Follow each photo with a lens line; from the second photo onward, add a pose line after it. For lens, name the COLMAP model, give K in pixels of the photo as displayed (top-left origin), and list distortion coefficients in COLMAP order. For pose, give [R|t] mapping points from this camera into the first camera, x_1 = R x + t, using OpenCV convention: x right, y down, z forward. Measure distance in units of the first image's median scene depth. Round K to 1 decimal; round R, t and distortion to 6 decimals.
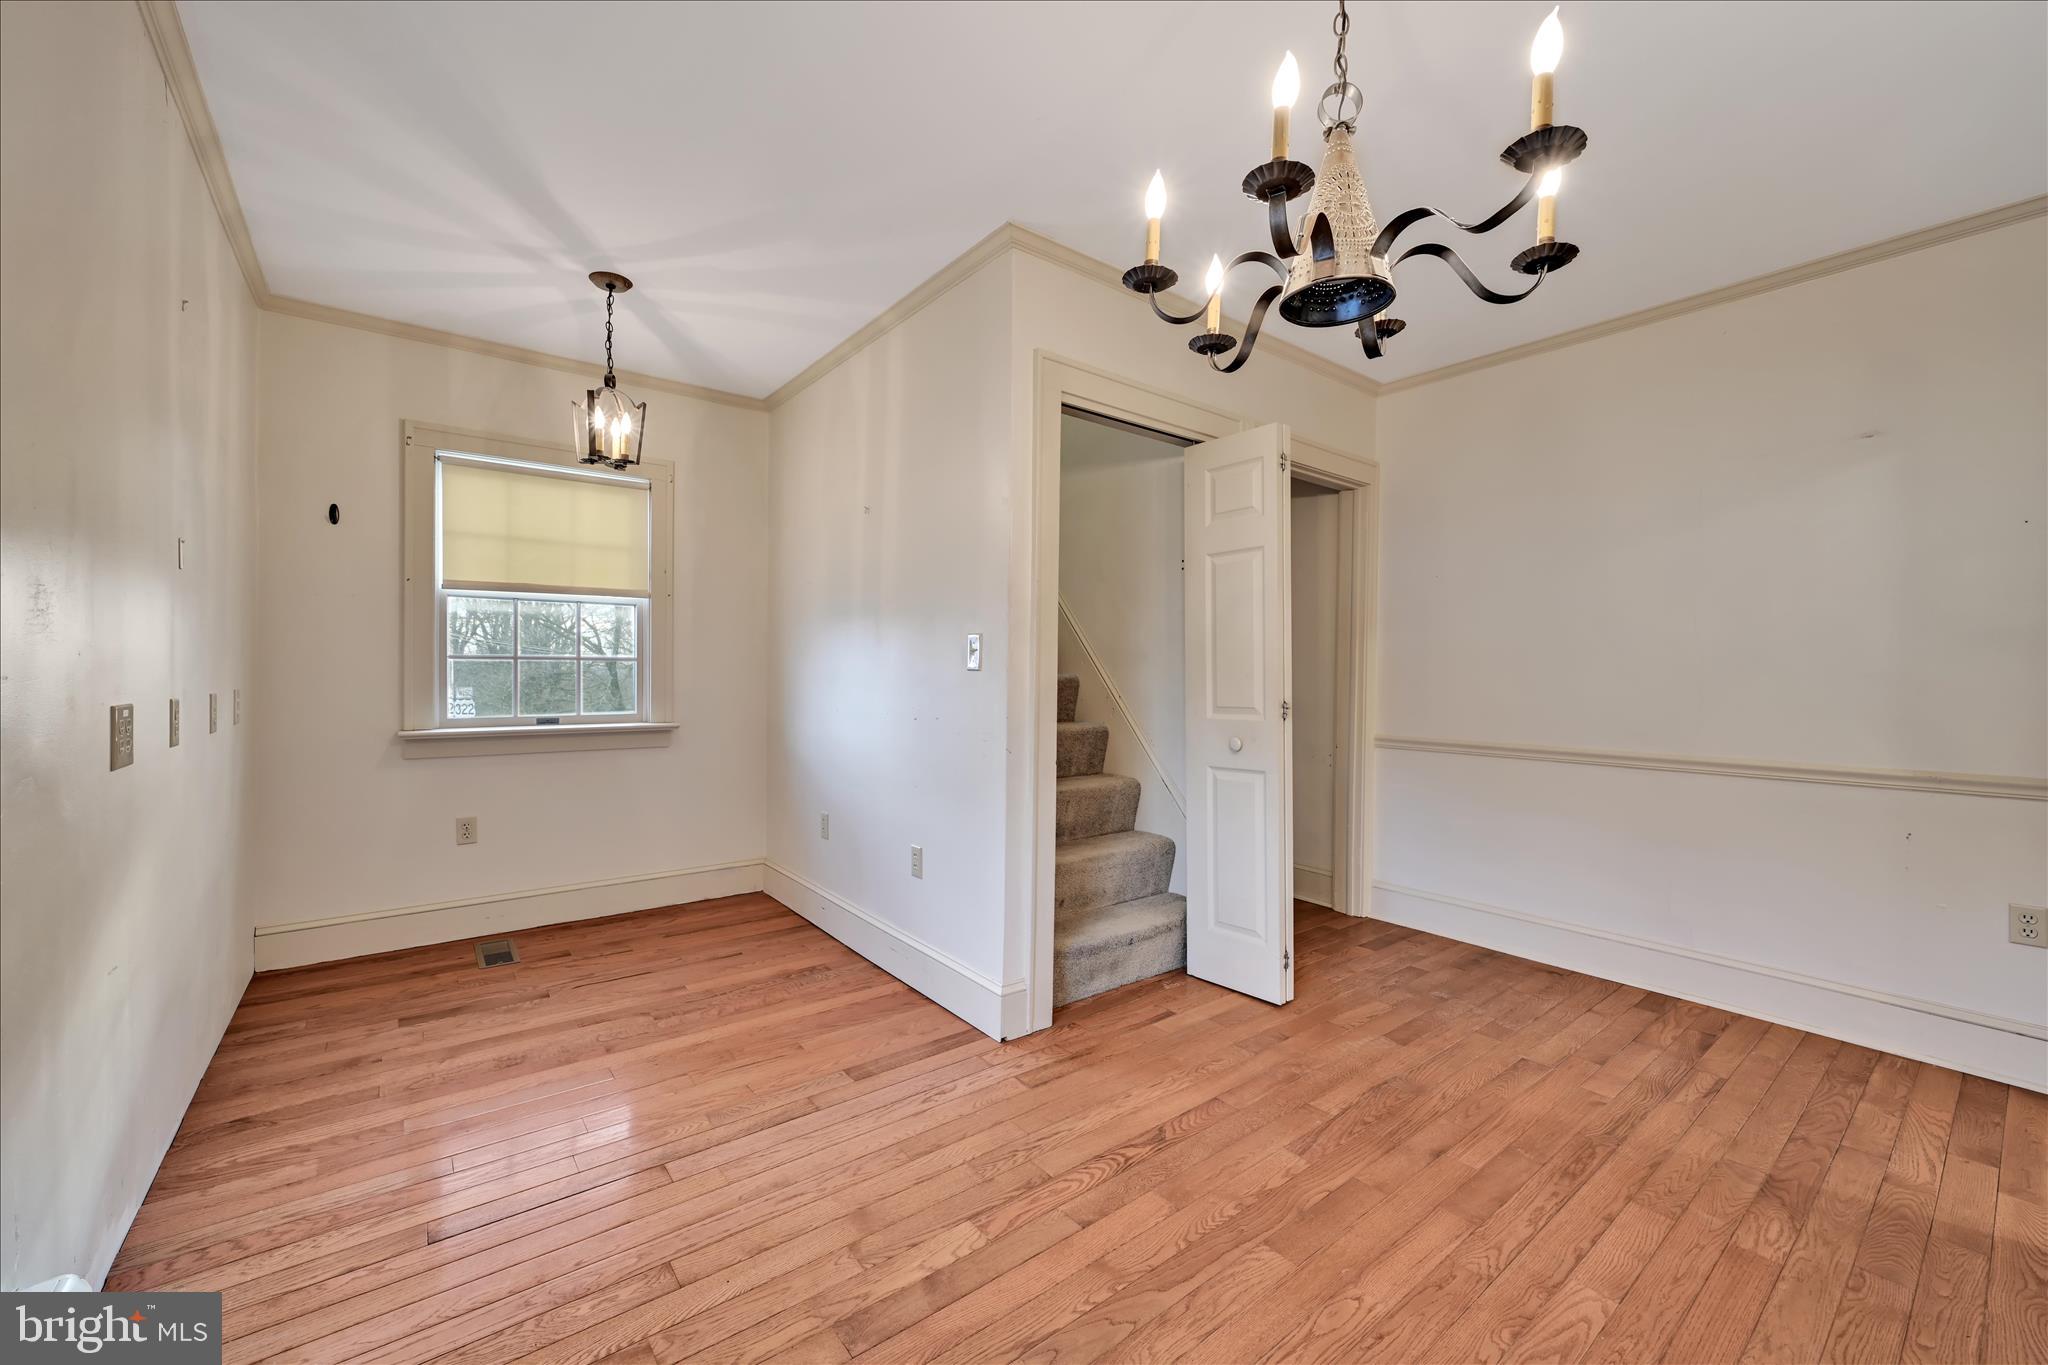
lens RADIAL K [[797.1, 0, 1028.0], [0, 797.1, 678.3], [0, 0, 1]] dist [-0.000111, 0.000025]
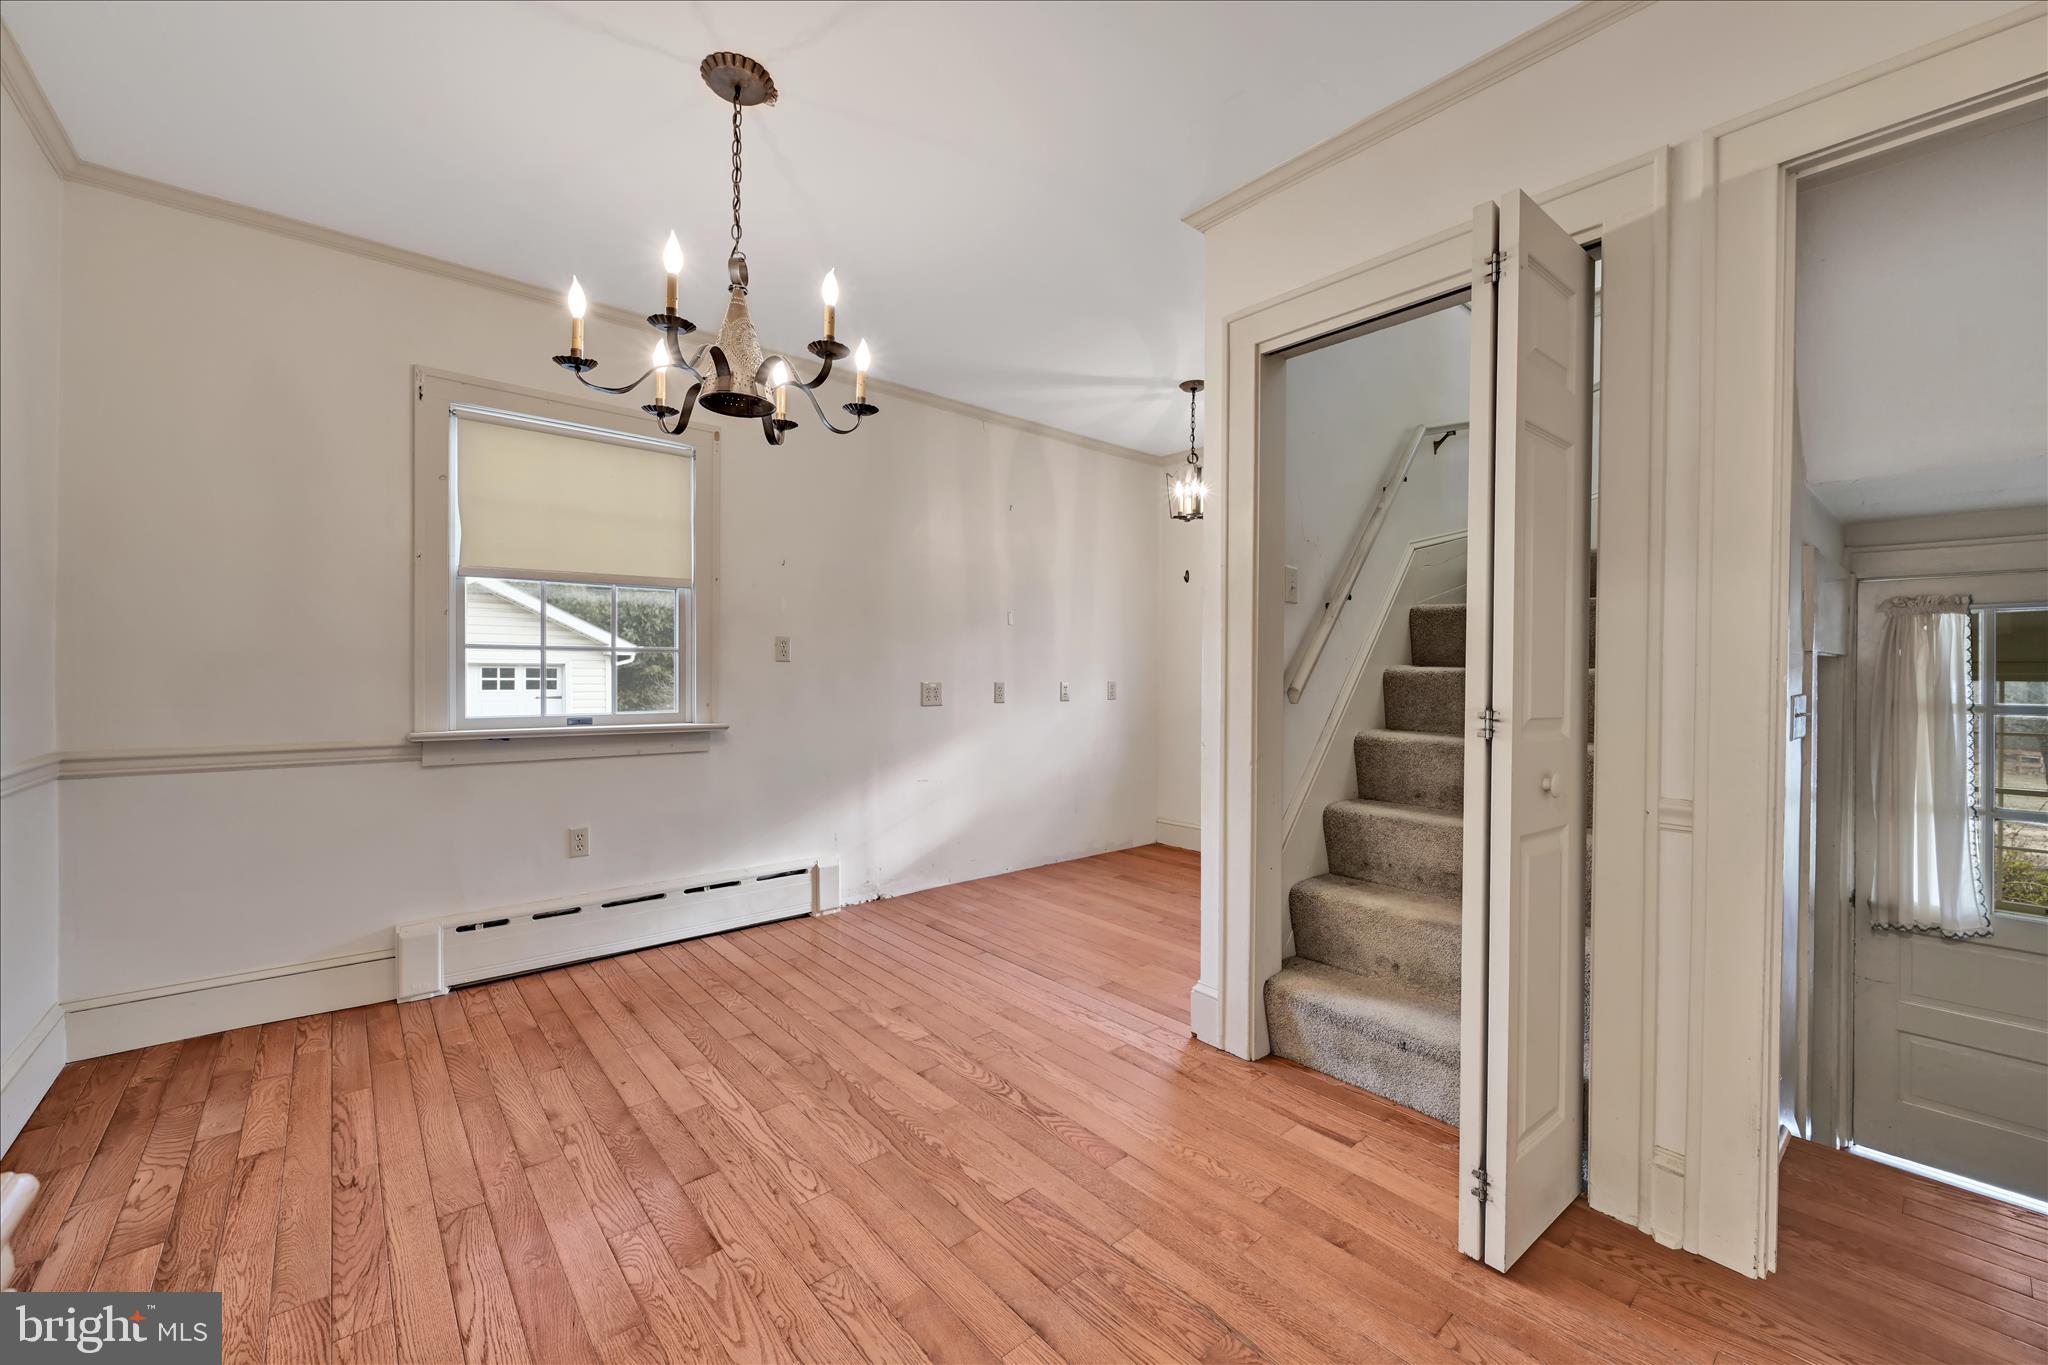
lens RADIAL K [[797.1, 0, 1026.6], [0, 797.1, 679.9], [0, 0, 1]] dist [-0.000111, 0.000025]
pose [[0.055387, -0.000404, -0.998465, 1.195841], [-0.010418, 0.999945, -0.000983, 0.018890], [0.998411, 0.010456, 0.055380, 0.923282]]
